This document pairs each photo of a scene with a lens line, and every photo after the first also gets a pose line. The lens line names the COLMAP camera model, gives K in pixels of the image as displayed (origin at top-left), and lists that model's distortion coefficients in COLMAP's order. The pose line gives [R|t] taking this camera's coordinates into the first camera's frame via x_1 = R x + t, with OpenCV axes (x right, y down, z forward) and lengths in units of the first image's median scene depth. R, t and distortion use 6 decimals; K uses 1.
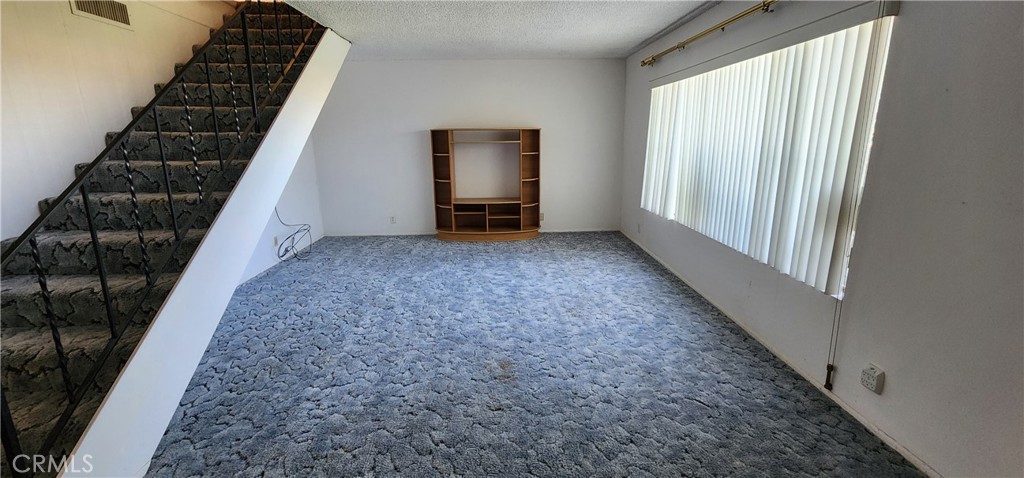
lens RADIAL K [[423.7, 0, 511.9], [0, 423.7, 238.9], [0, 0, 1]] dist [0.004882, -0.000070]
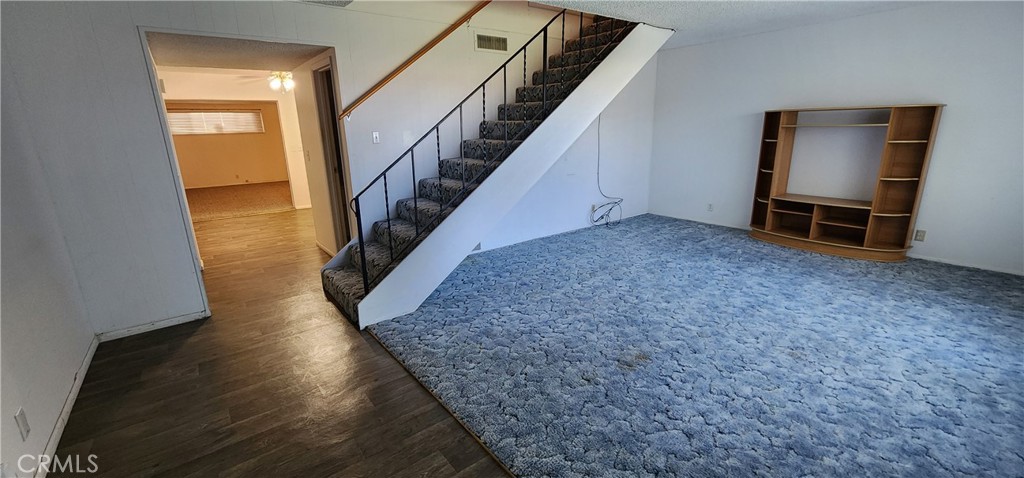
lens RADIAL K [[423.7, 0, 512.1], [0, 423.7, 239.1], [0, 0, 1]] dist [0.004882, -0.000070]
pose [[0.577035, 0.207839, -0.789831, 0.335200], [-0.177045, 0.975914, 0.127461, -0.025476], [0.797299, 0.066286, 0.599934, 0.098006]]
